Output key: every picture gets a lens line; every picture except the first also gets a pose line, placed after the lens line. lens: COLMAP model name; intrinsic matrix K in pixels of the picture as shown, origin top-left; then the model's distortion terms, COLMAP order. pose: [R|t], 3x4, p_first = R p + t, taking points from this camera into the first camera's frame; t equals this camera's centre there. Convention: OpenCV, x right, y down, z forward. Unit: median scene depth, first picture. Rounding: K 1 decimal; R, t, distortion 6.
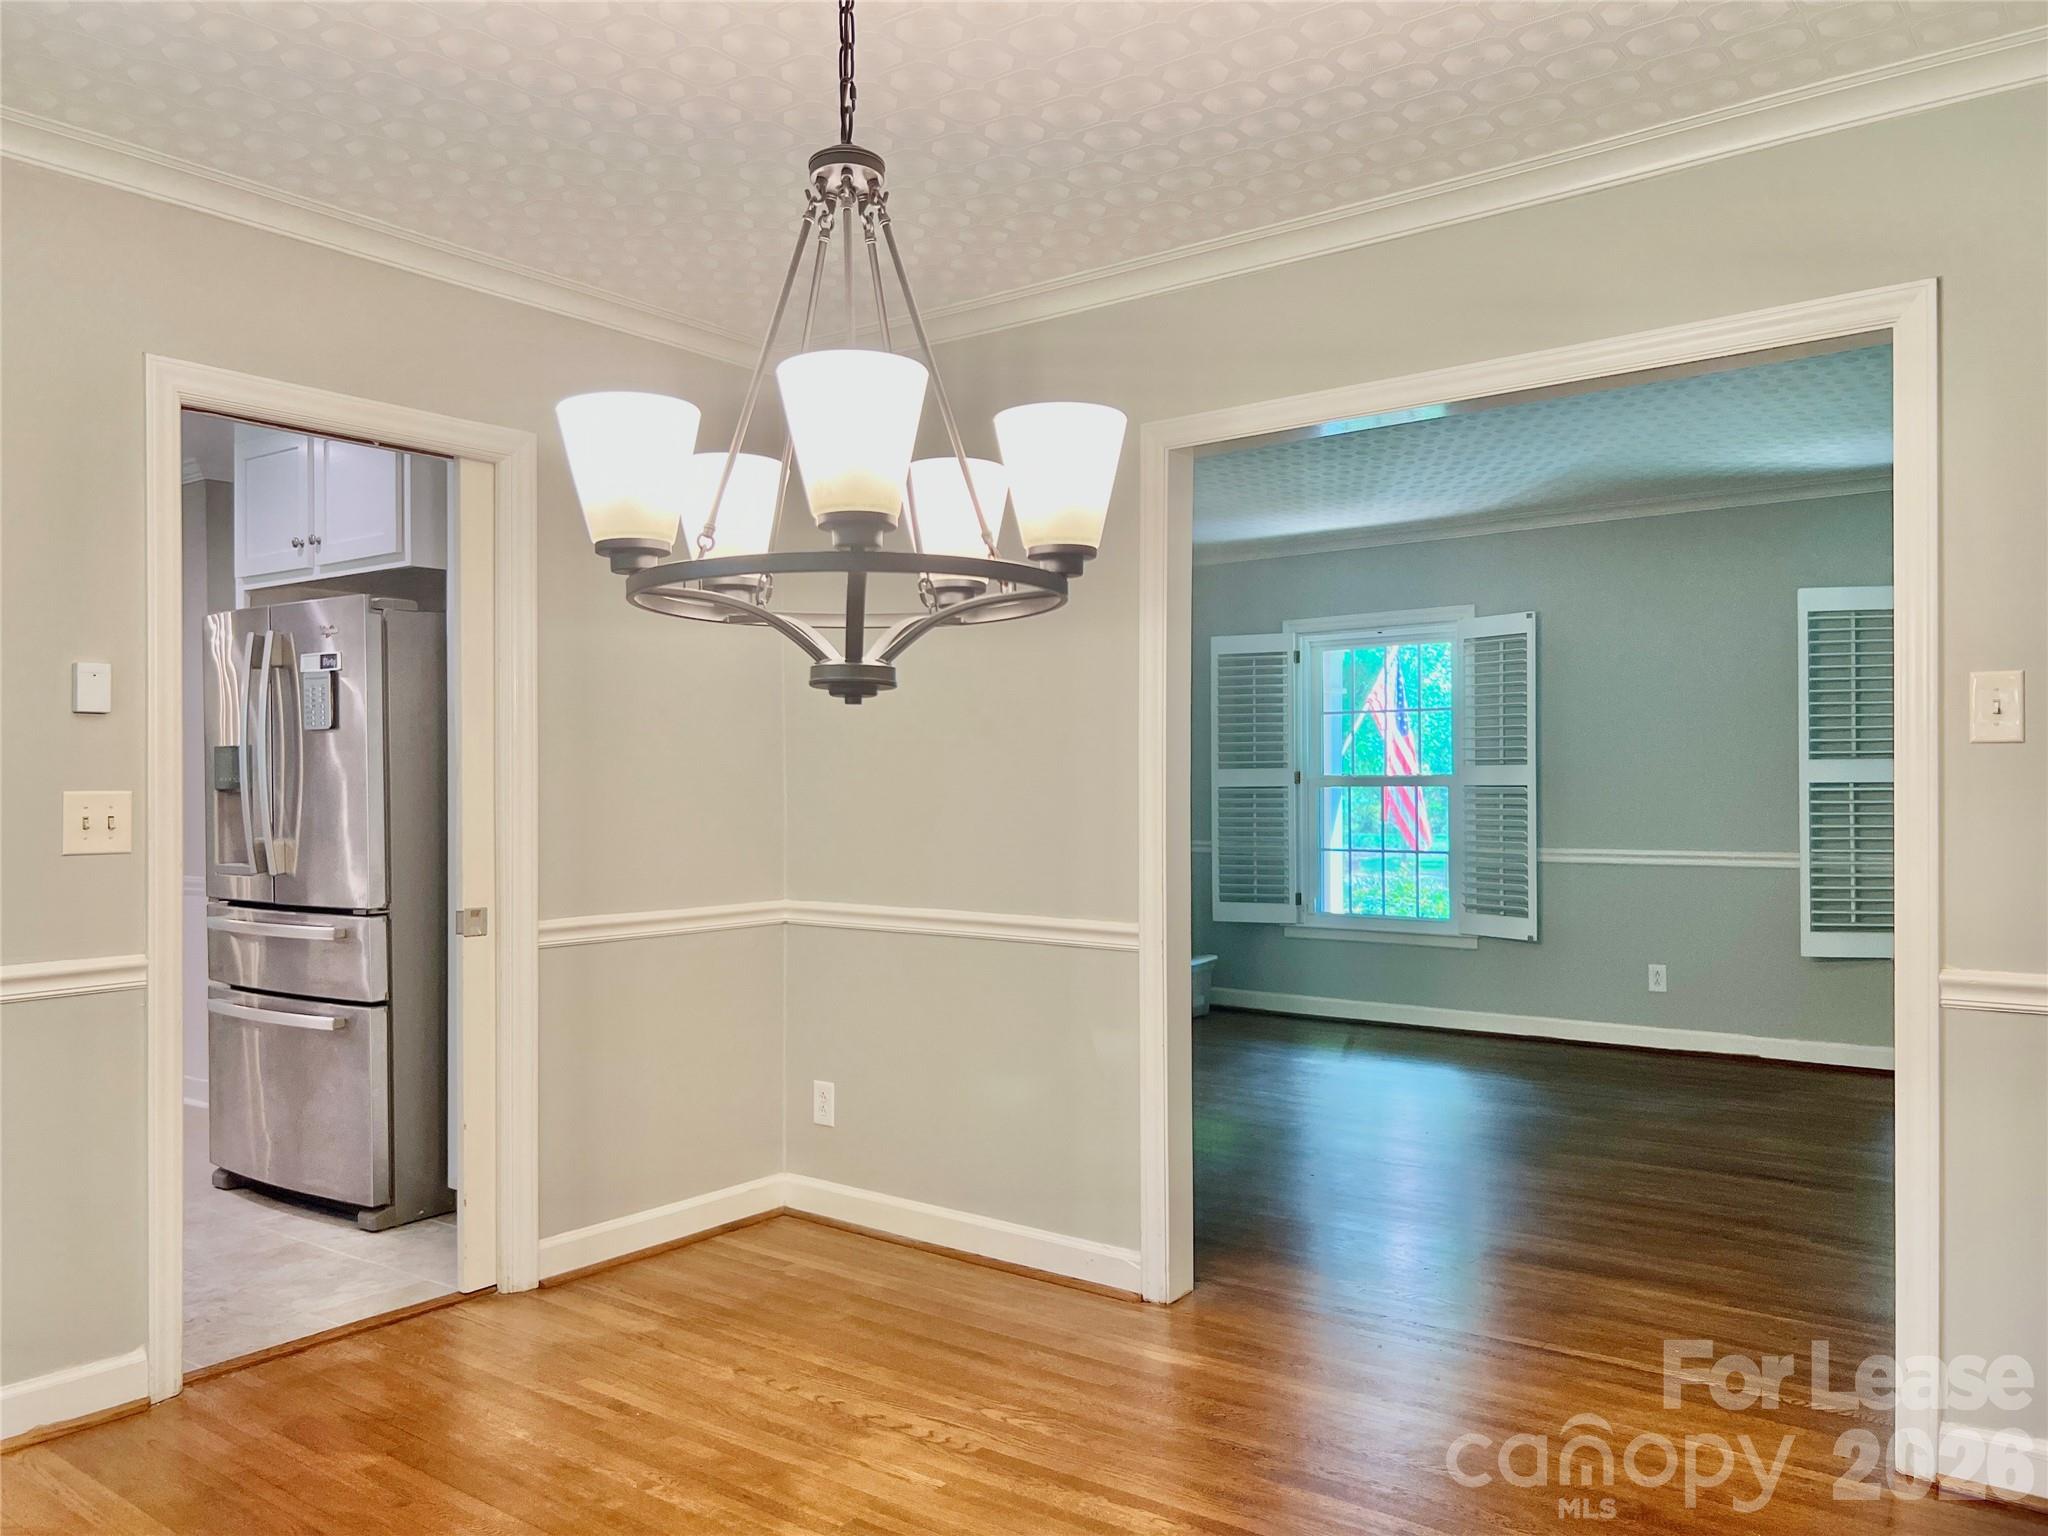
lens RADIAL K [[1541.9, 0, 1024.4], [0, 1541.9, 772.5], [0, 0, 1]] dist [0.066066, -0.081928]
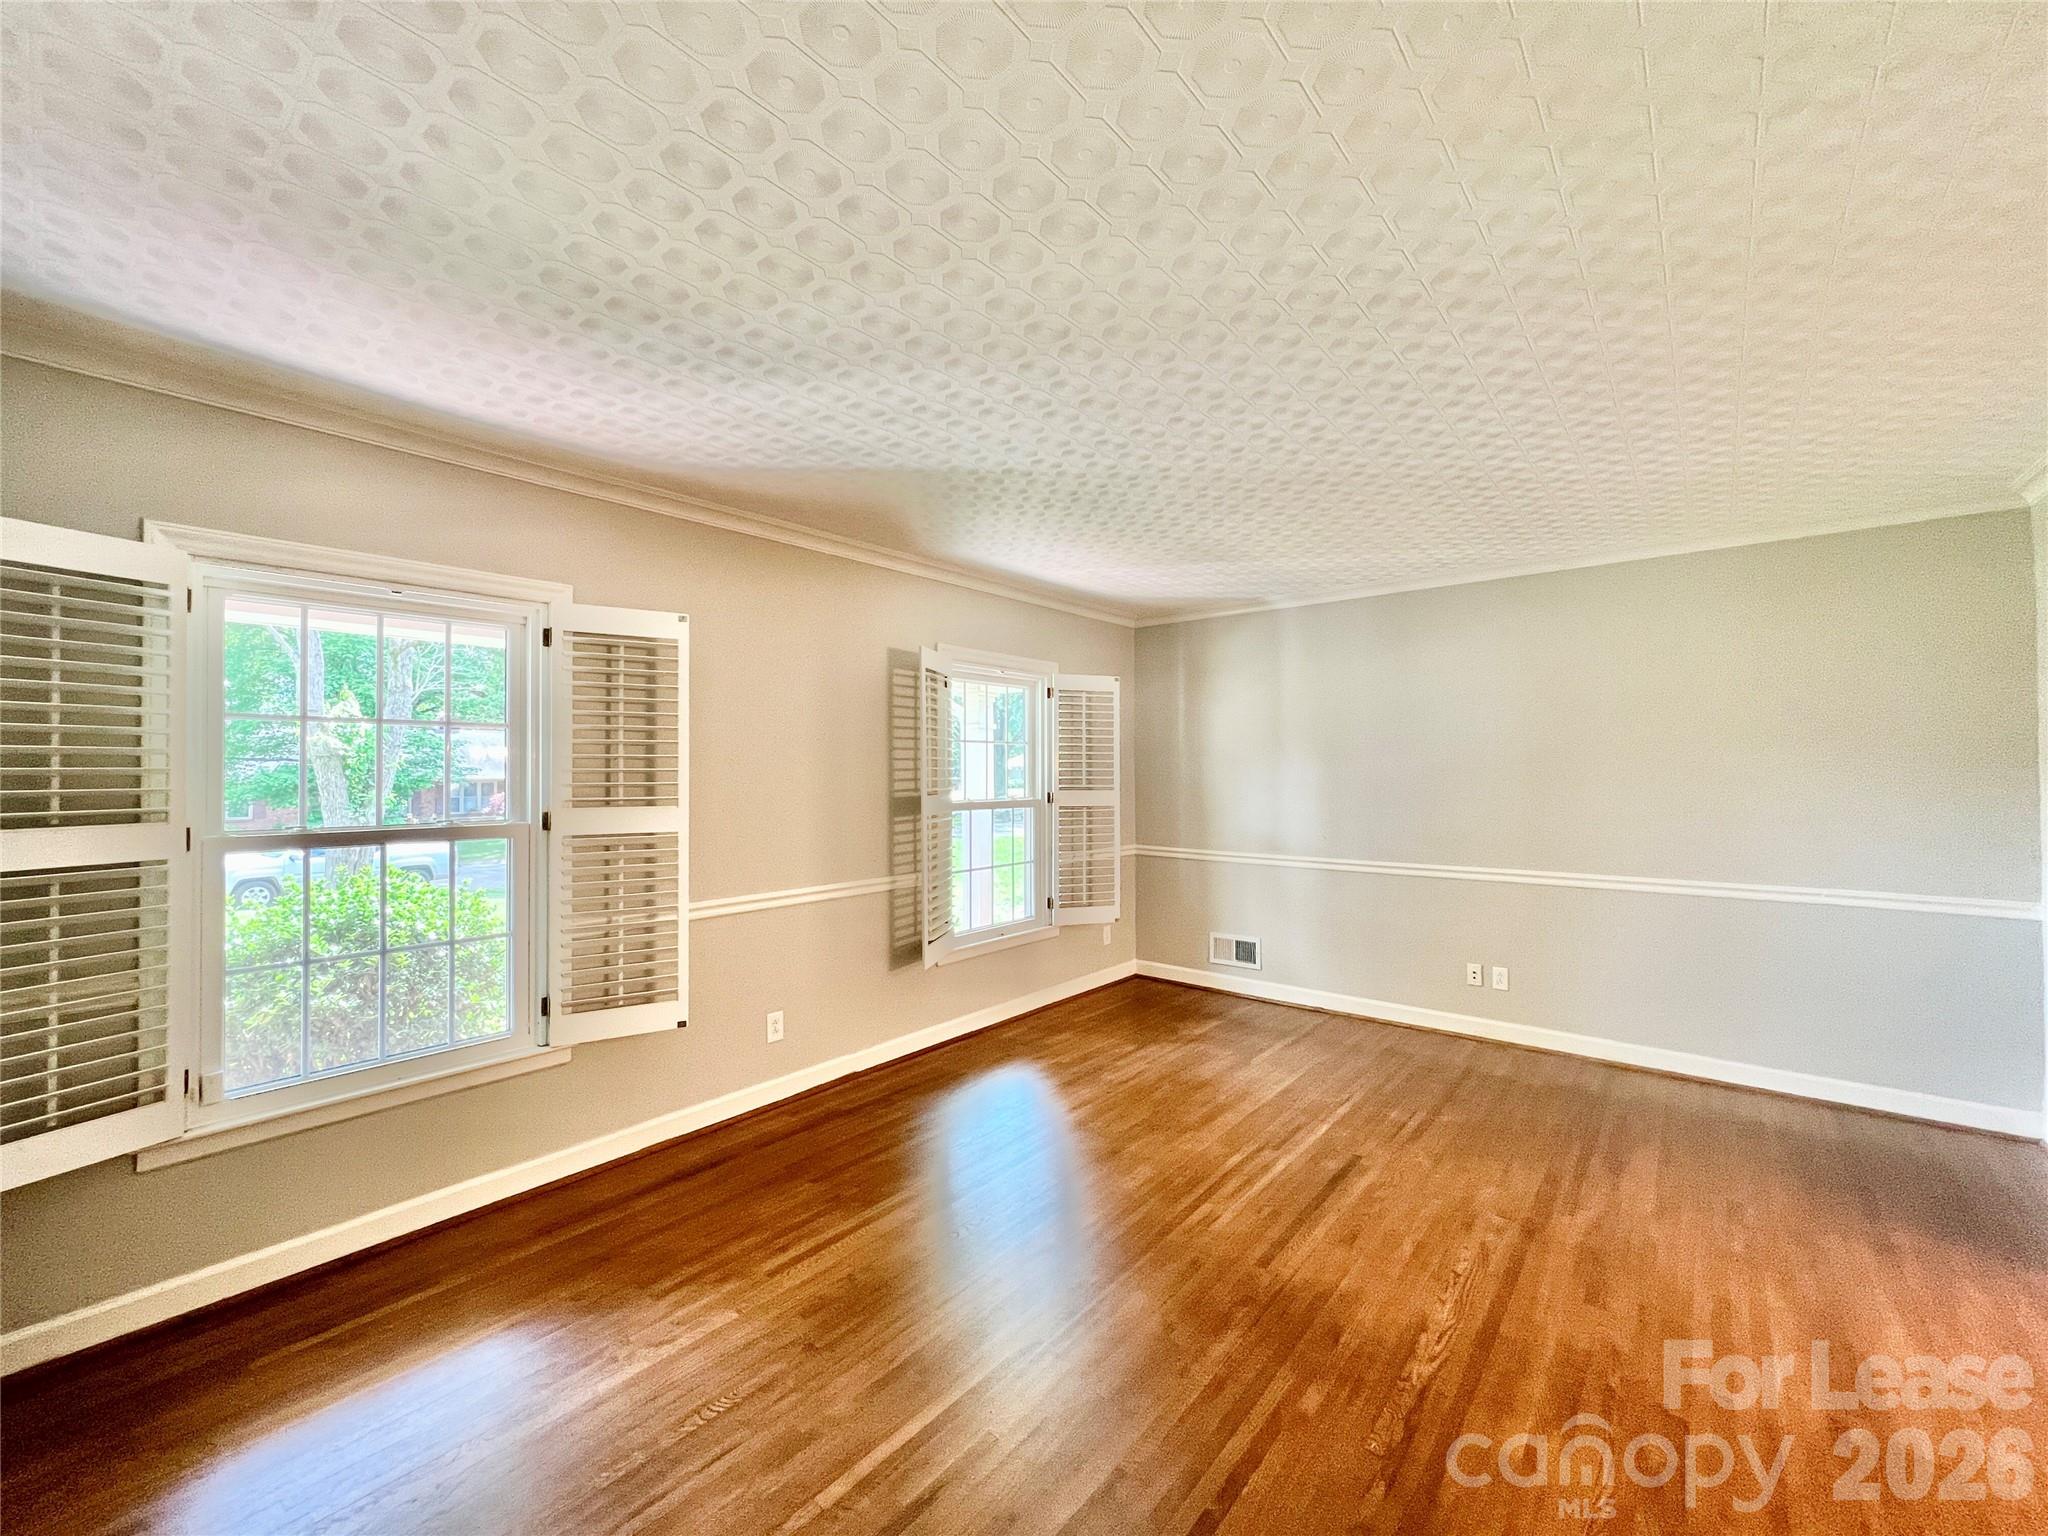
lens RADIAL K [[820.2, 0, 1028.1], [0, 820.2, 767.5], [0, 0, 1]] dist [-0.008992, 0.002001]
pose [[0.019373, 0.015983, 0.999685, -0.086832], [0.001104, 0.999871, -0.016007, -0.017143], [-0.999812, 0.001413, 0.019353, 0.778630]]
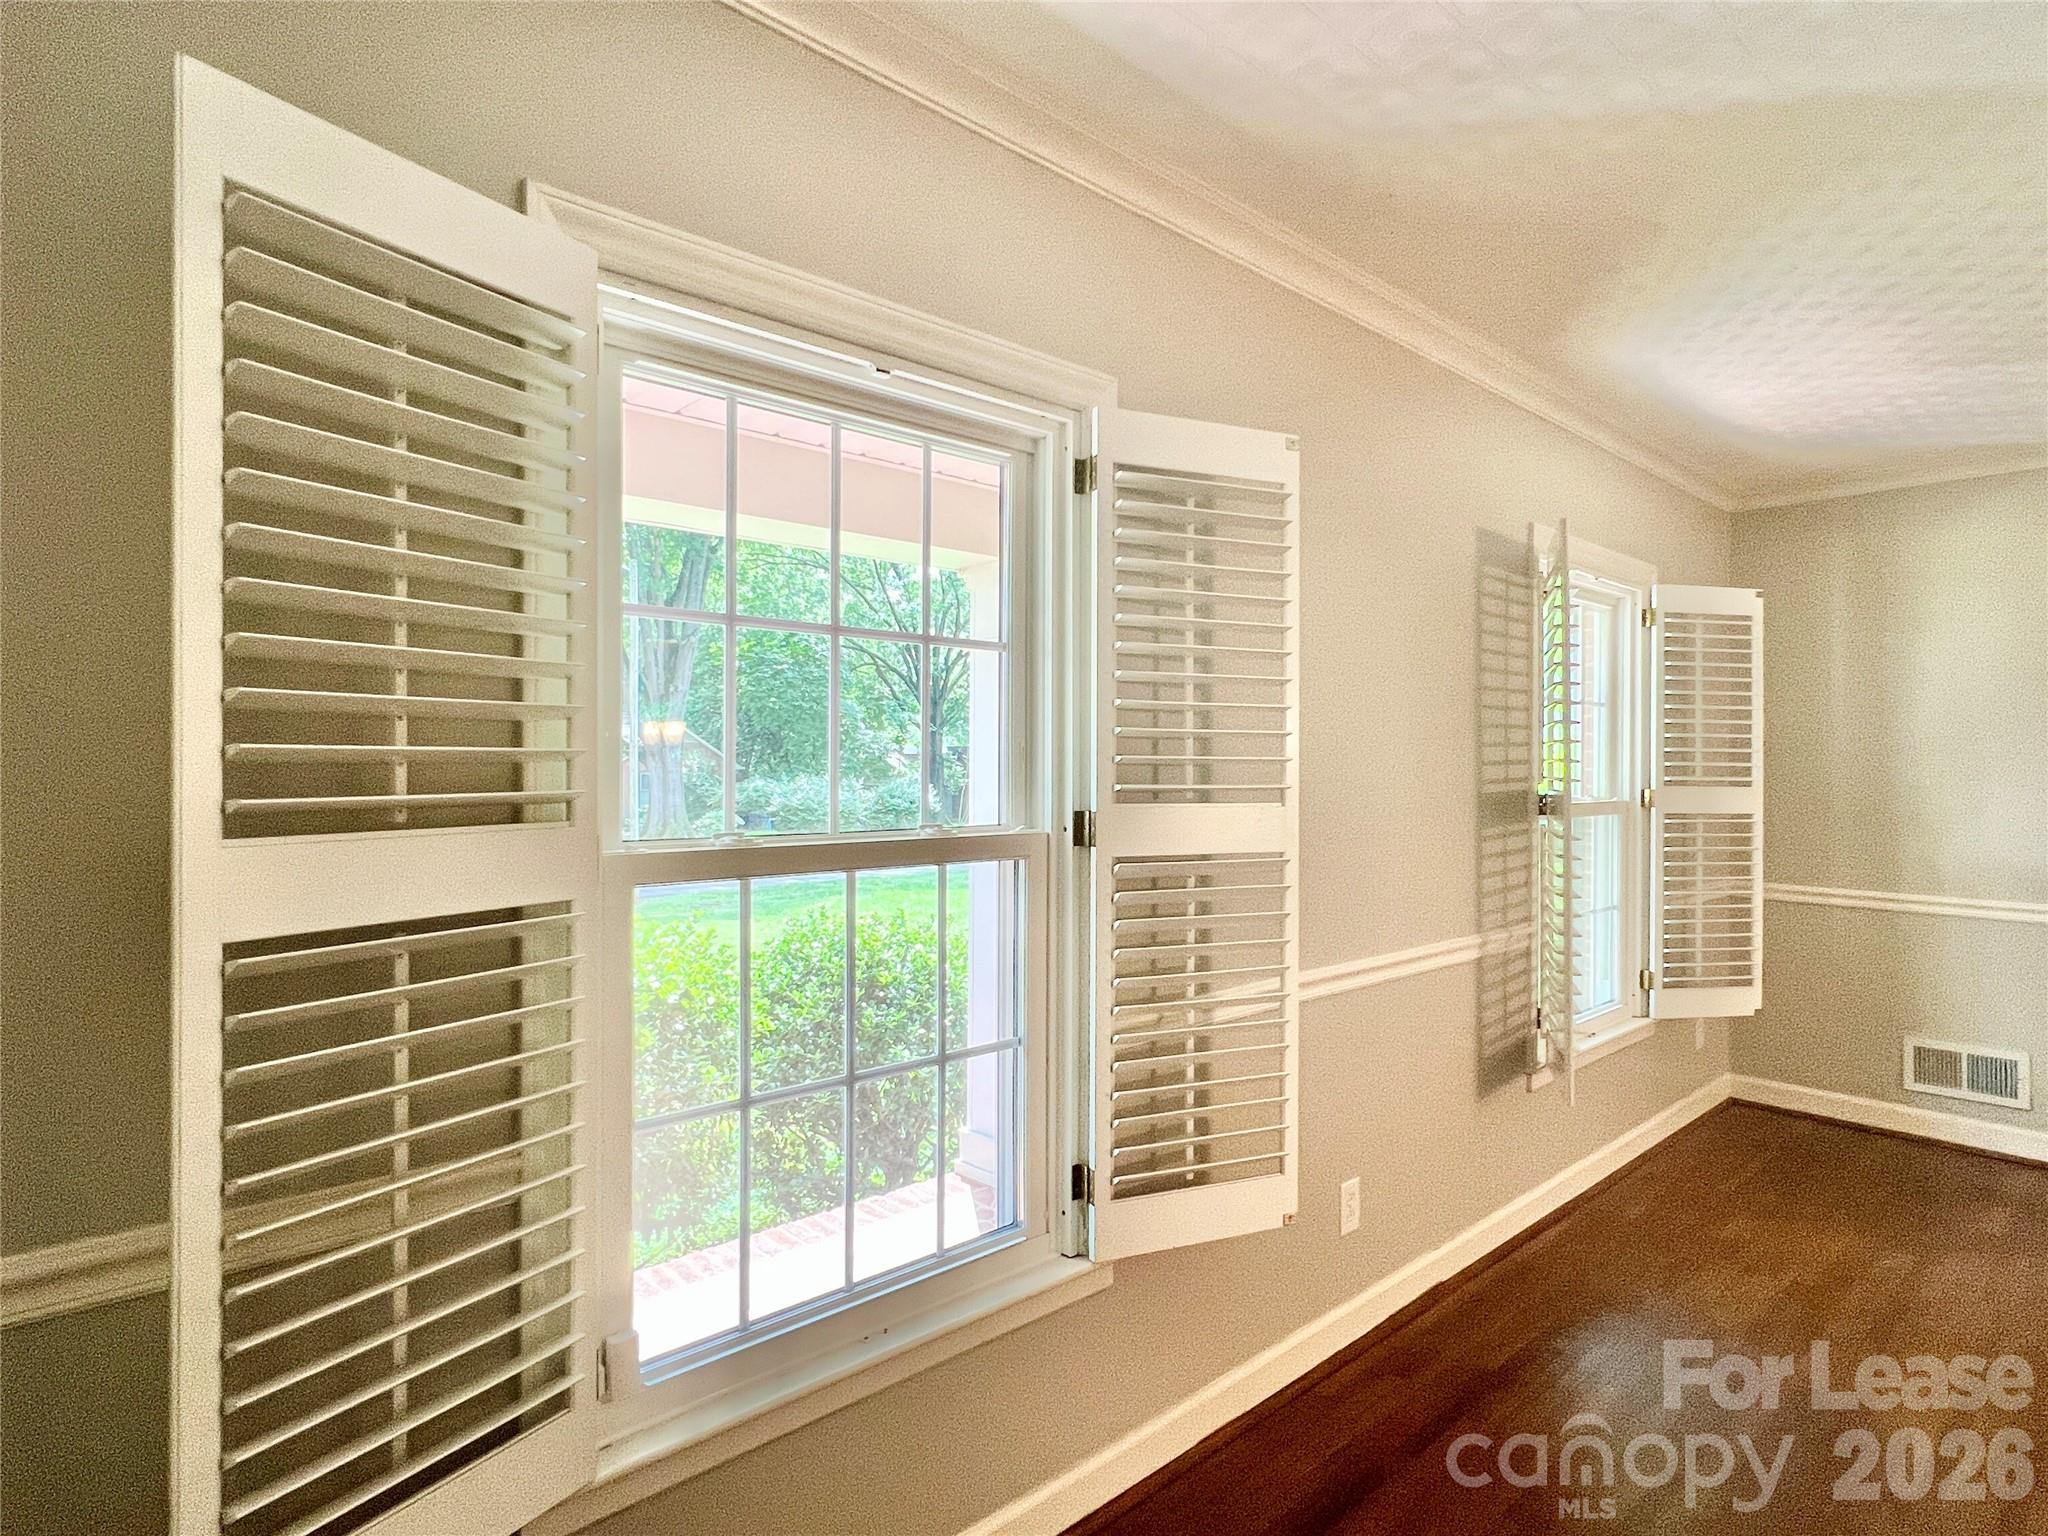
lens RADIAL K [[1086.1, 0, 1031.4], [0, 1086.1, 771.2], [0, 0, 1]] dist [0.002408, -0.001094]
pose [[0.160100, 0.007897, 0.987069, 0.025404], [-0.005966, 0.999957, -0.007032, -0.010642], [-0.987083, -0.004763, 0.160140, 0.976832]]
